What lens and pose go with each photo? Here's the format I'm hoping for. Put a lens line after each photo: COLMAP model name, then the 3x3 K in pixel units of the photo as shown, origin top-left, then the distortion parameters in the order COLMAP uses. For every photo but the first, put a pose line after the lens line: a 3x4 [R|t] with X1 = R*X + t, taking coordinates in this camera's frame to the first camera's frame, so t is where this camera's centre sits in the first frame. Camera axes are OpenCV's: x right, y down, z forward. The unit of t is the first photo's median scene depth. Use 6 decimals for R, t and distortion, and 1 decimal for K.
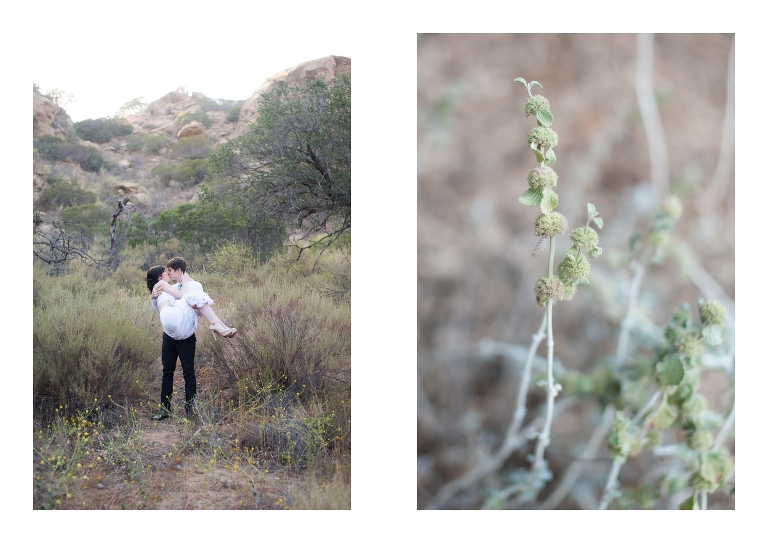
lens RADIAL K [[1442.5, 0, 381.0], [0, 1442.5, 270.2], [0, 0, 1]] dist [-0.178442, 0.000000]
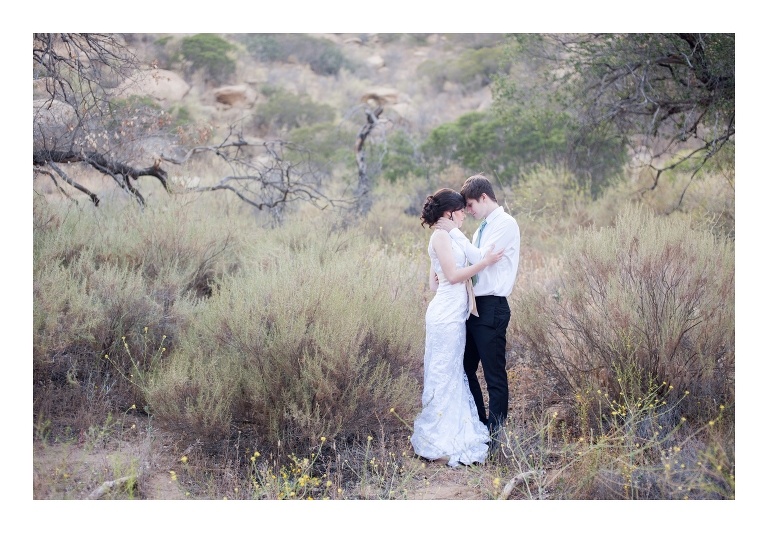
lens RADIAL K [[1266.8, 0, 379.0], [0, 1266.8, 269.0], [0, 0, 1]] dist [-0.003722, 0.000000]
pose [[0.979603, -0.034969, -0.197875, -0.066551], [0.036717, 0.999312, 0.005169, 0.020270], [0.197558, -0.012329, 0.980214, 0.436841]]
